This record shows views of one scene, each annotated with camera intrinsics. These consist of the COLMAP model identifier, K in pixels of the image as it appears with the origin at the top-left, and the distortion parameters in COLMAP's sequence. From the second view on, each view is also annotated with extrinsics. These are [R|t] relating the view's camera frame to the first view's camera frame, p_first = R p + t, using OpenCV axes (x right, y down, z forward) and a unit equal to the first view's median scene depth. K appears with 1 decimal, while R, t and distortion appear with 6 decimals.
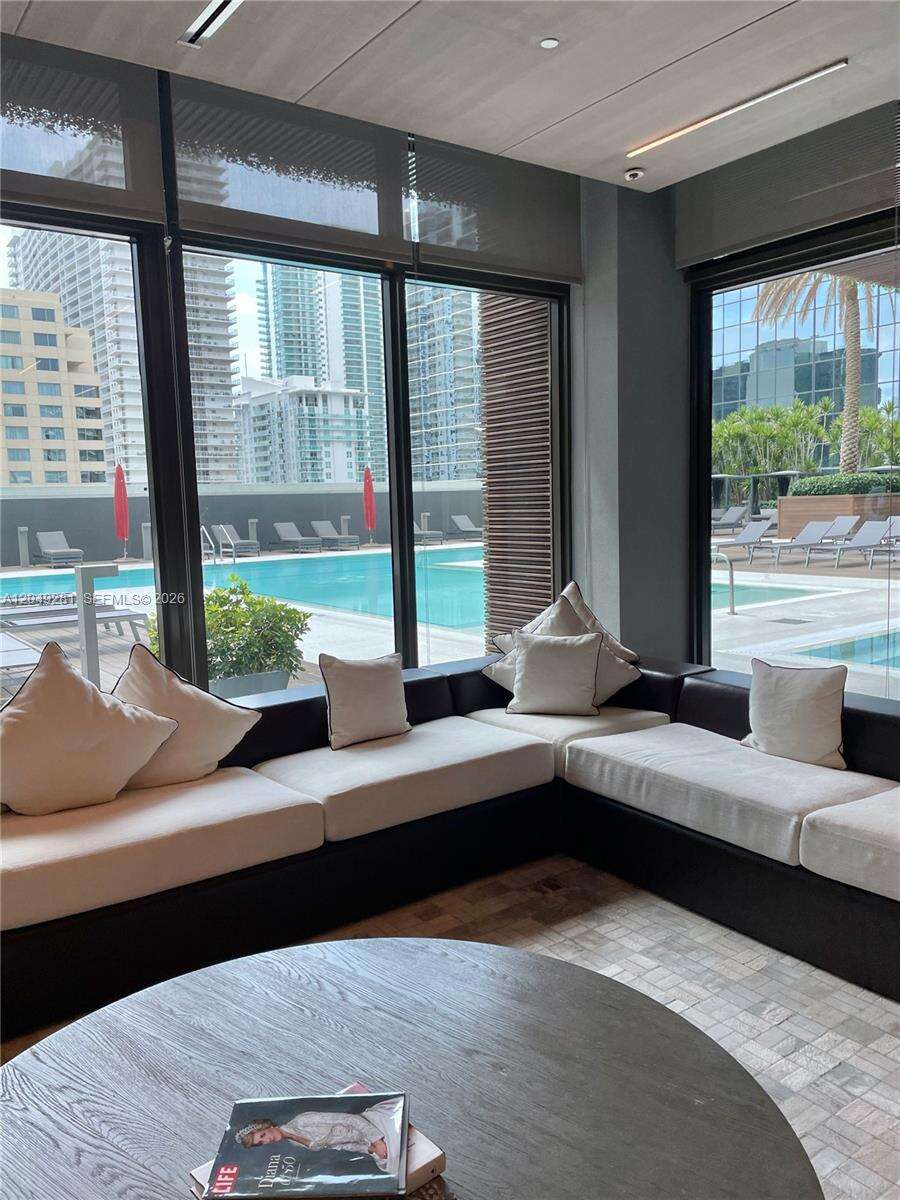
lens RADIAL K [[925.4, 0, 466.4], [0, 925.4, 596.5], [0, 0, 1]] dist [0.043601, -0.000891]
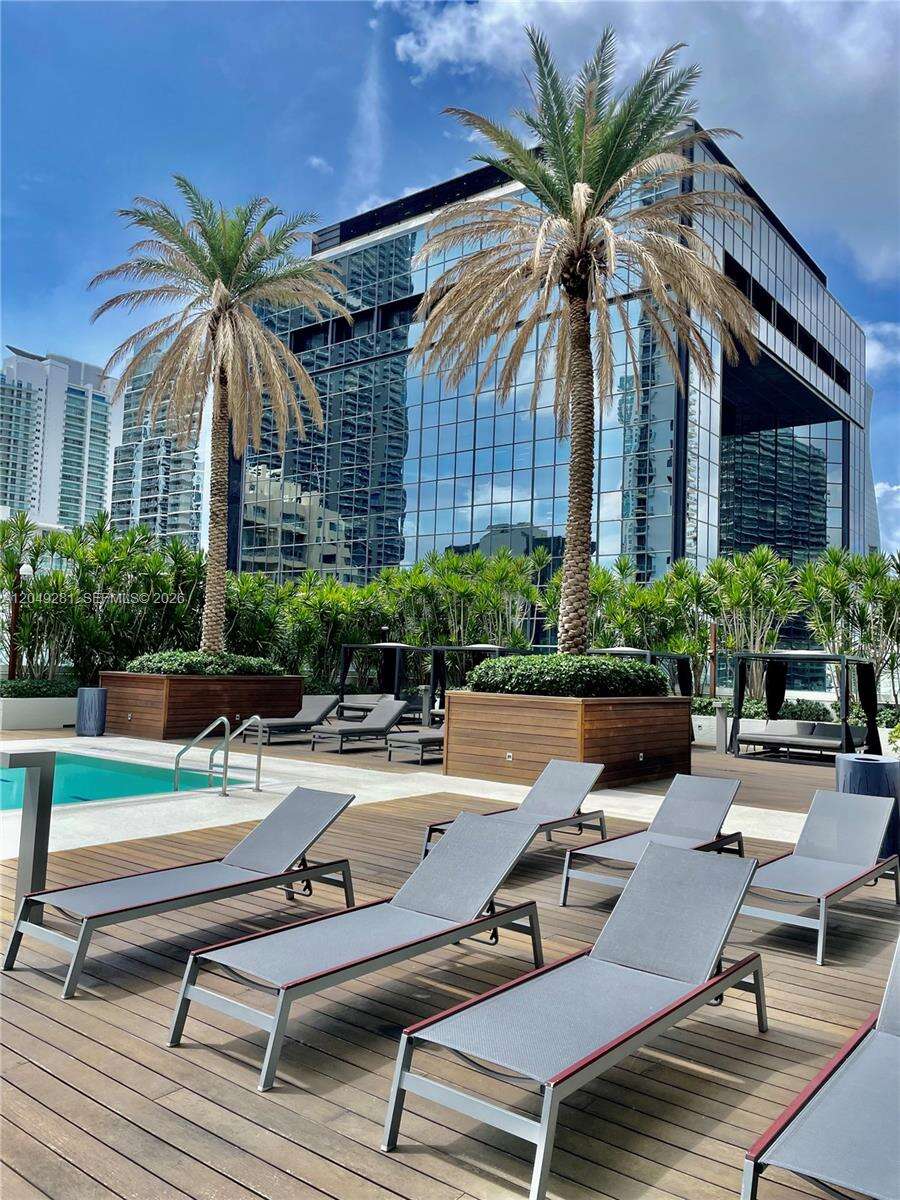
lens RADIAL K [[925.4, 0, 466.4], [0, 925.4, 596.5], [0, 0, 1]] dist [0.043601, -0.000891]
pose [[0.958564, 0.083943, 0.272228, 0.148906], [-0.034815, 0.982957, -0.180510, -0.048828], [-0.282741, 0.163553, 0.945150, 0.372562]]
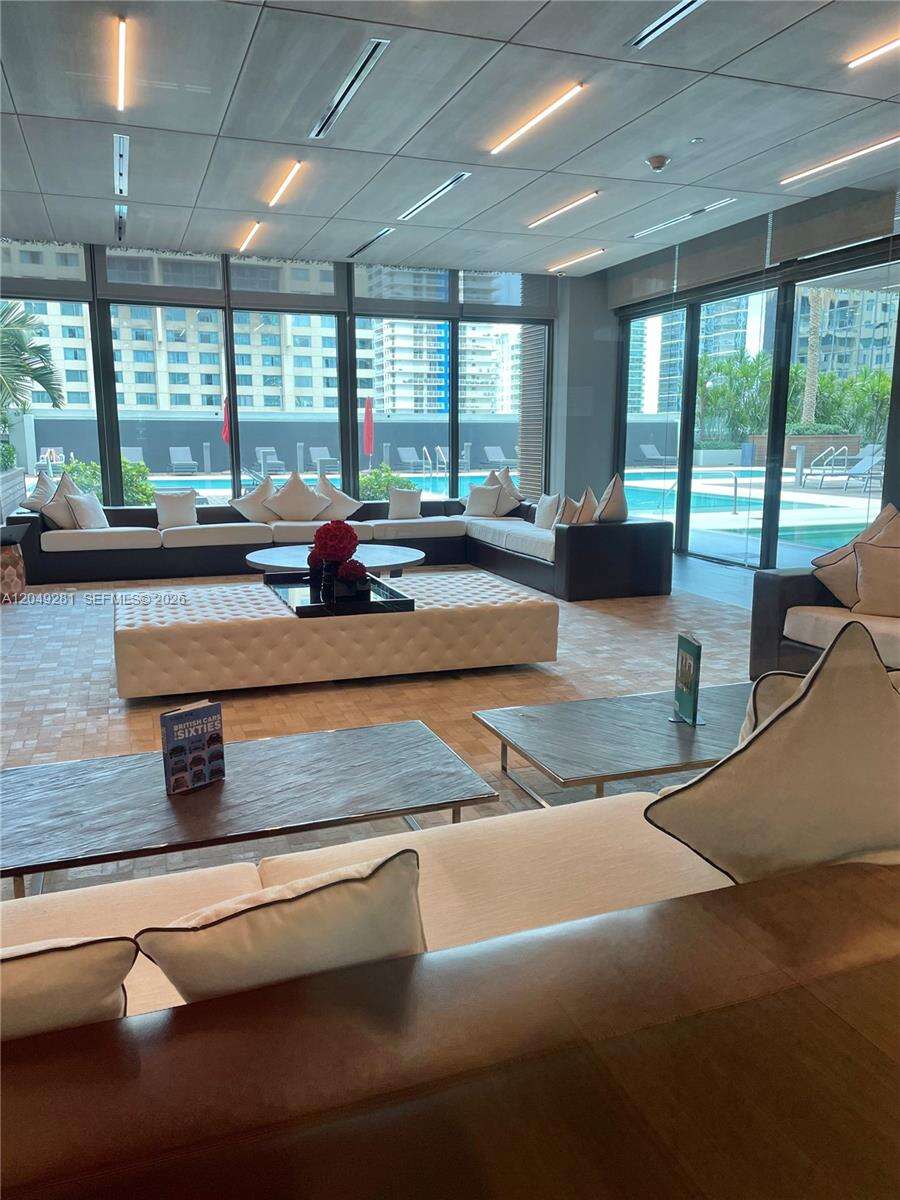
lens RADIAL K [[934.1, 0, 450.0], [0, 934.1, 600.0], [0, 0, 1]] dist [0.007861, 0.001603]
pose [[0.958000, 0.074902, -0.276814, 0.080440], [-0.053306, 0.994976, 0.084744, 0.015585], [0.281771, -0.066429, 0.957179, -0.157795]]
